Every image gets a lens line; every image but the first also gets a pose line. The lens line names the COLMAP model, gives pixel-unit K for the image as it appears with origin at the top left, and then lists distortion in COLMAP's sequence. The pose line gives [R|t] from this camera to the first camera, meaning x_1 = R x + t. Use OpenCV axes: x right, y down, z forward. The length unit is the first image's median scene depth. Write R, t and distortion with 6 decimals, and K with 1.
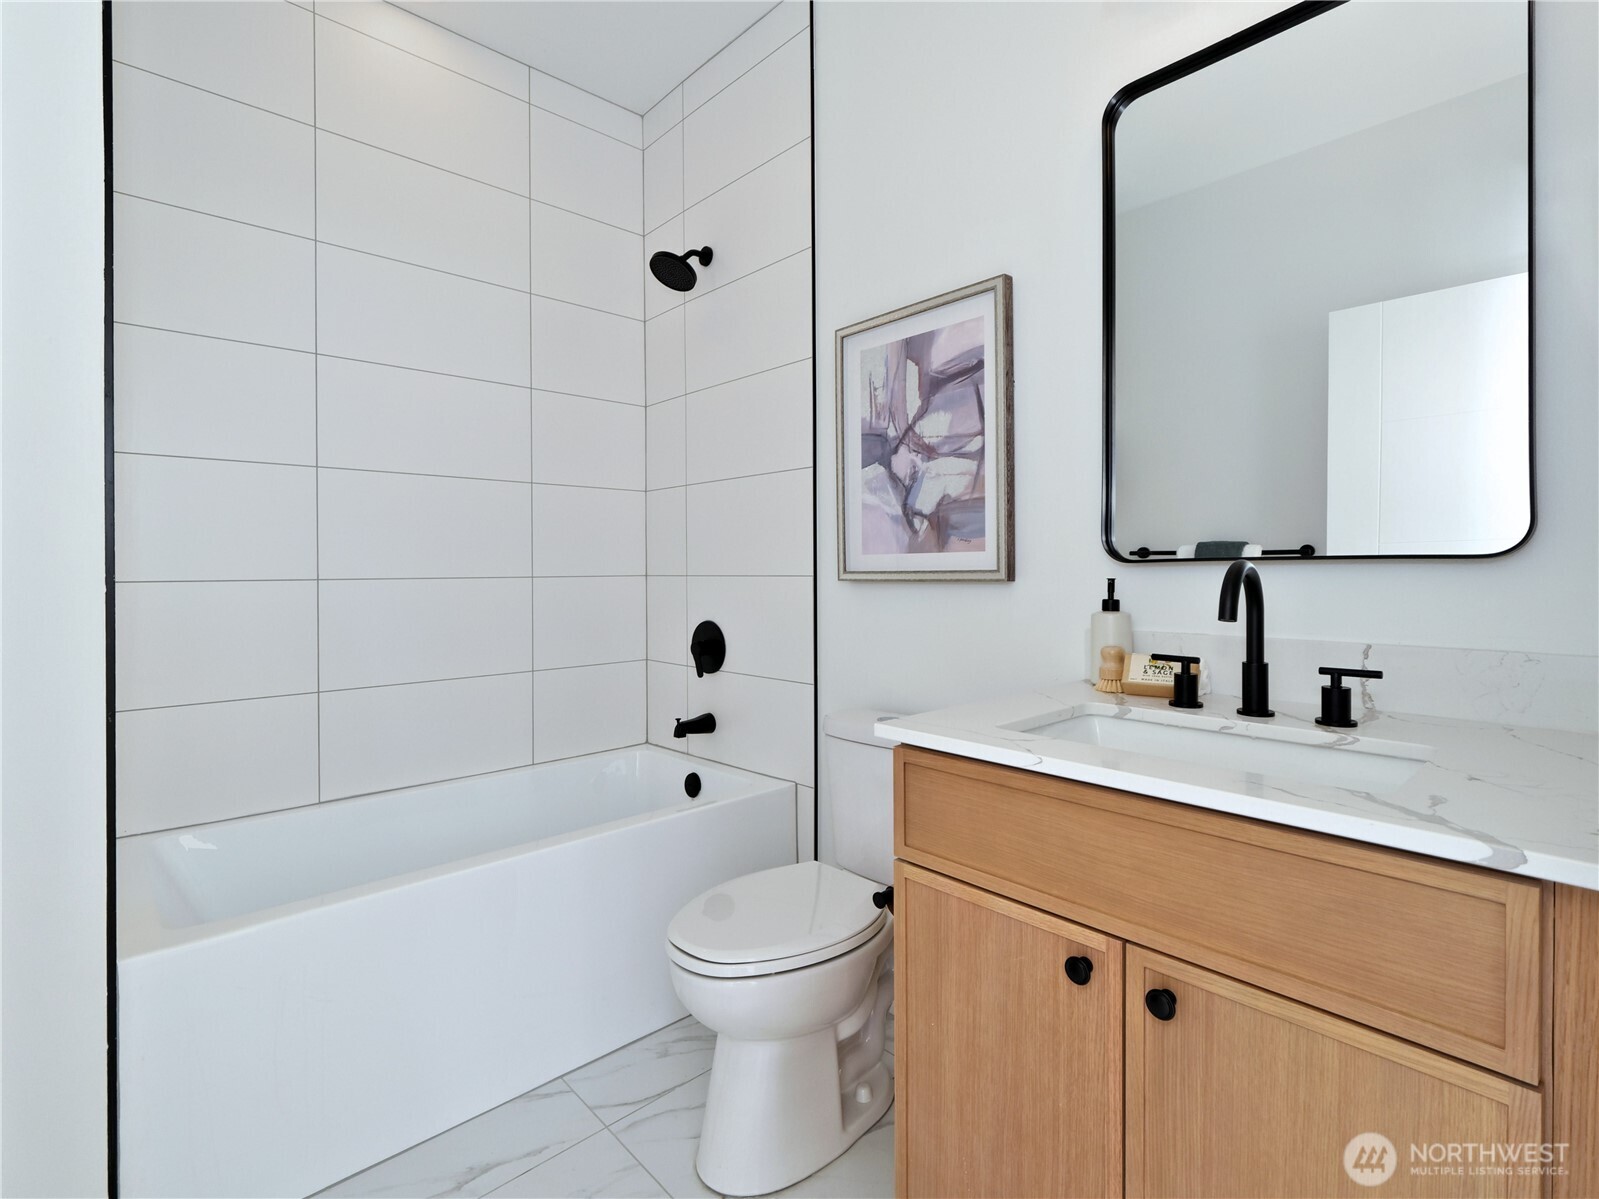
lens RADIAL K [[774.8, 0, 800.5], [0, 774.8, 591.3], [0, 0, 1]] dist [0.017437, 0.000008]
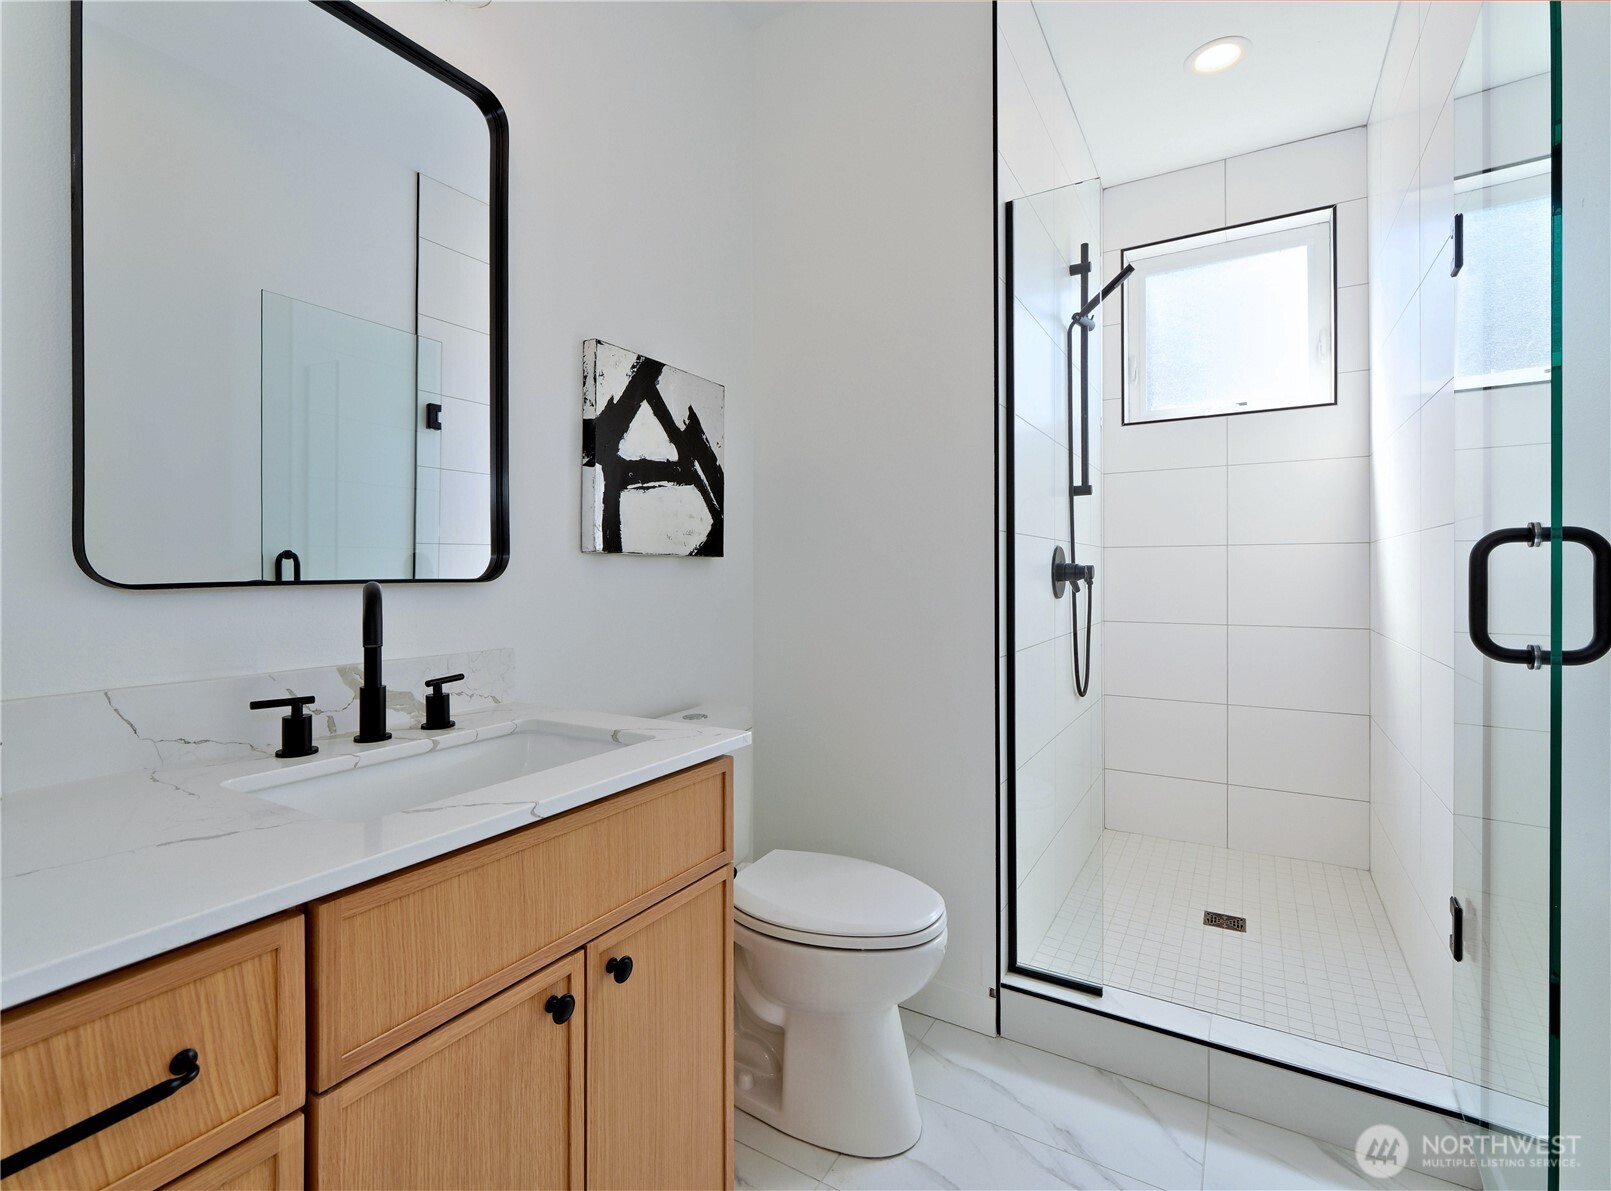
lens RADIAL K [[748.8, 0, 815.3], [0, 748.8, 574.8], [0, 0, 1]] dist [0.002966, -0.002355]
pose [[-0.289446, 0.022170, 0.956937, -0.477094], [0.055597, 0.998433, -0.006315, -0.012553], [-0.955578, 0.051375, -0.290226, 0.733078]]
